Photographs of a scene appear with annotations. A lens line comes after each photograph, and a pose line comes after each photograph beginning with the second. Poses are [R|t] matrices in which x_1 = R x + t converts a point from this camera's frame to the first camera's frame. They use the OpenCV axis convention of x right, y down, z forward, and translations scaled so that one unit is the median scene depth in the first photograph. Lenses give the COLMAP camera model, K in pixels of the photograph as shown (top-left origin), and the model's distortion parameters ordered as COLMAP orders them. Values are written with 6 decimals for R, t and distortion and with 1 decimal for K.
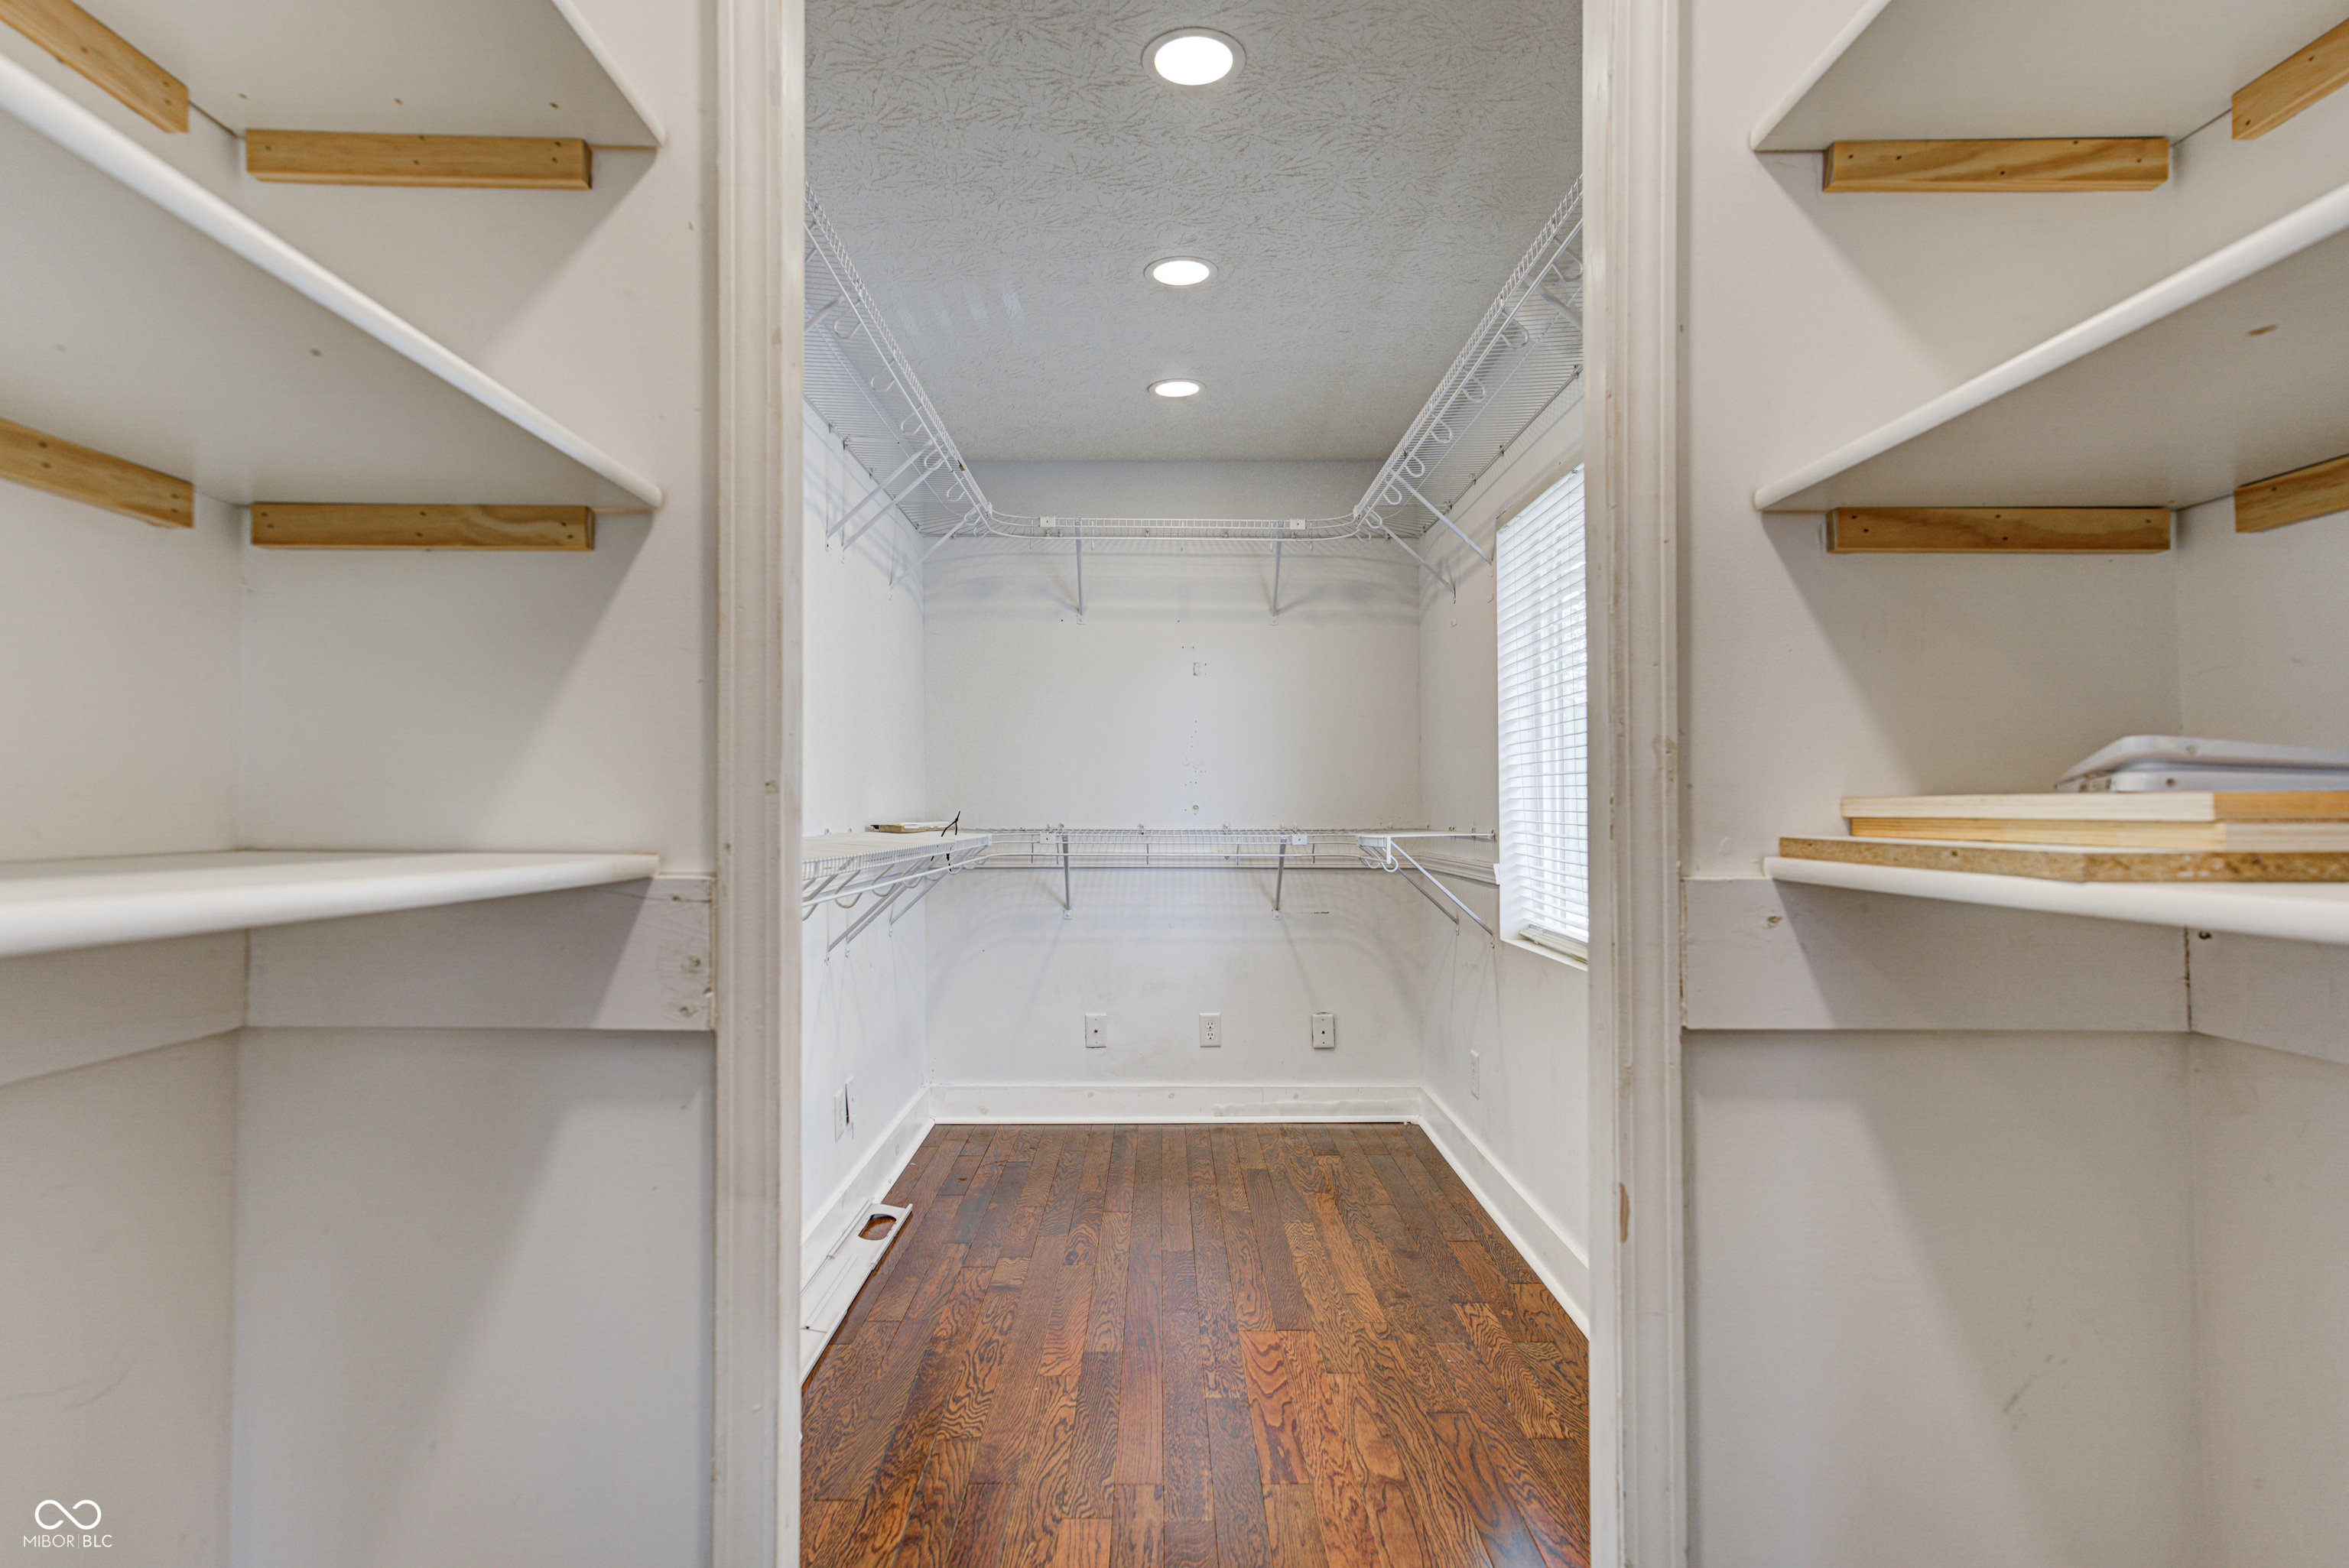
lens RADIAL K [[1257.8, 0, 1174.5], [0, 1257.8, 784.0], [0, 0, 1]] dist [0.020834, -0.000716]
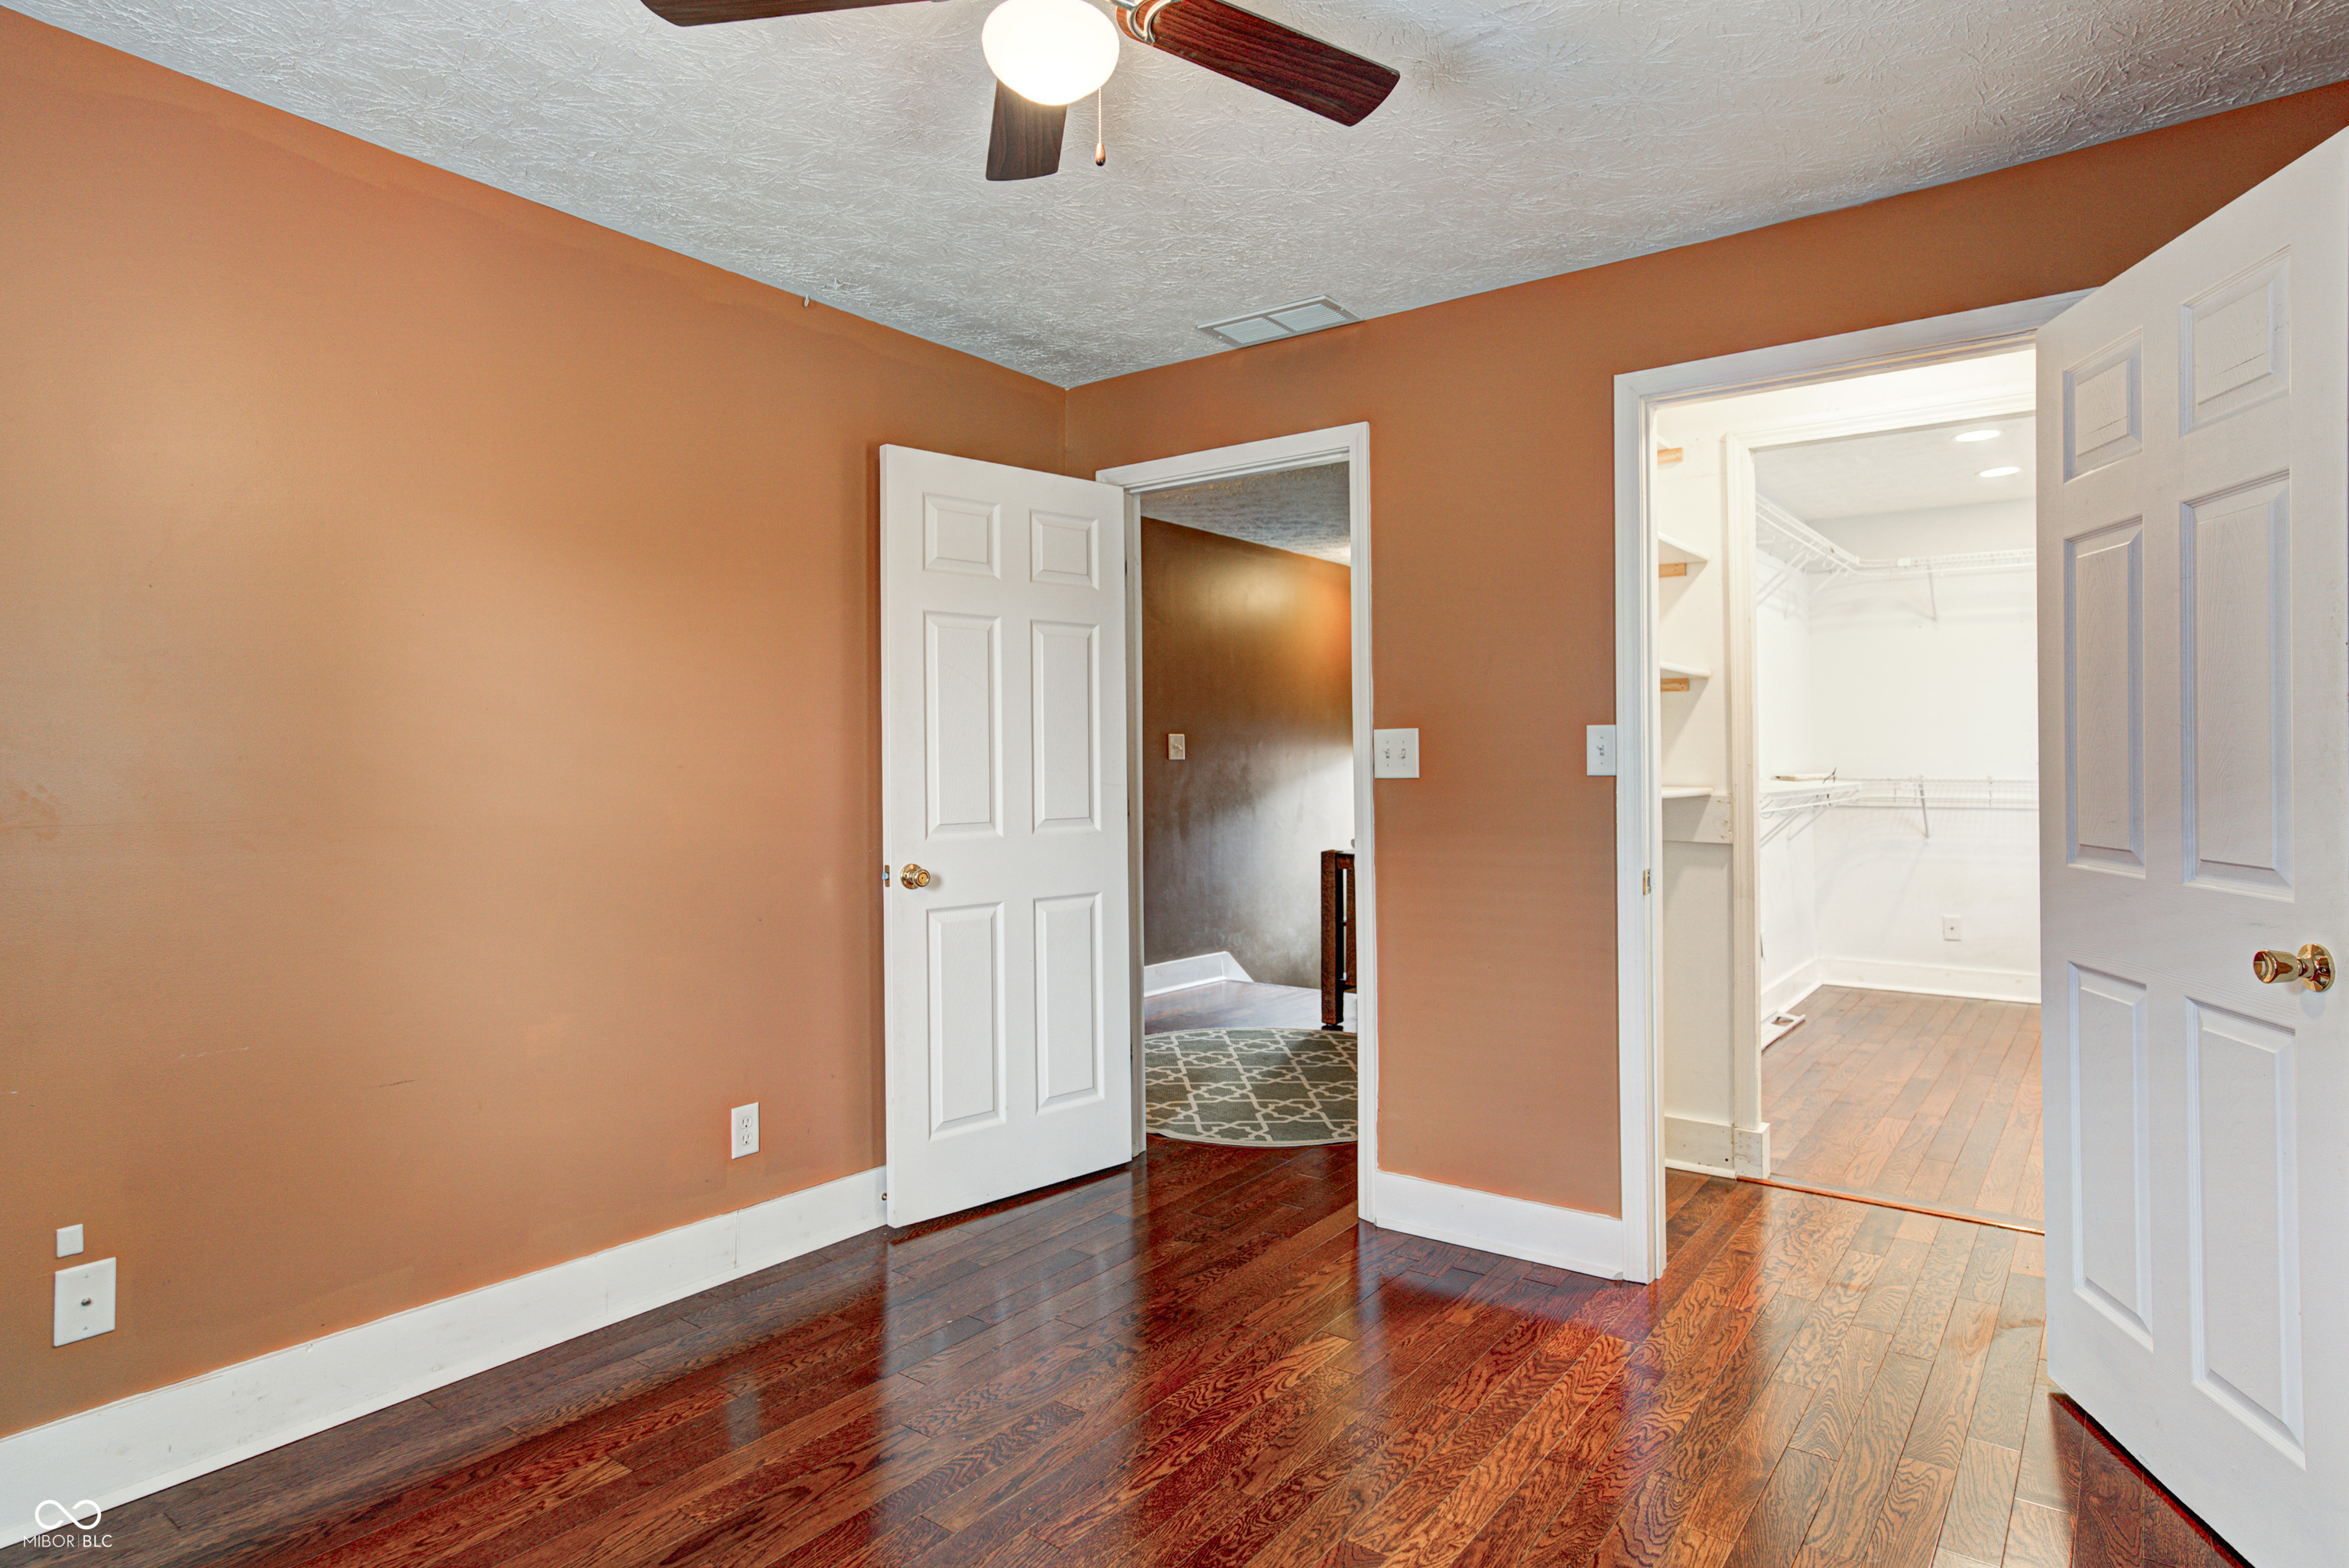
lens RADIAL K [[1244.7, 0, 1210.1], [0, 1244.7, 745.1], [0, 0, 1]] dist [0.001190, -0.000138]
pose [[0.795066, -0.008190, -0.606468, 0.132470], [0.015429, 0.999858, 0.006724, -0.024948], [0.606327, -0.014704, 0.795080, -0.614498]]
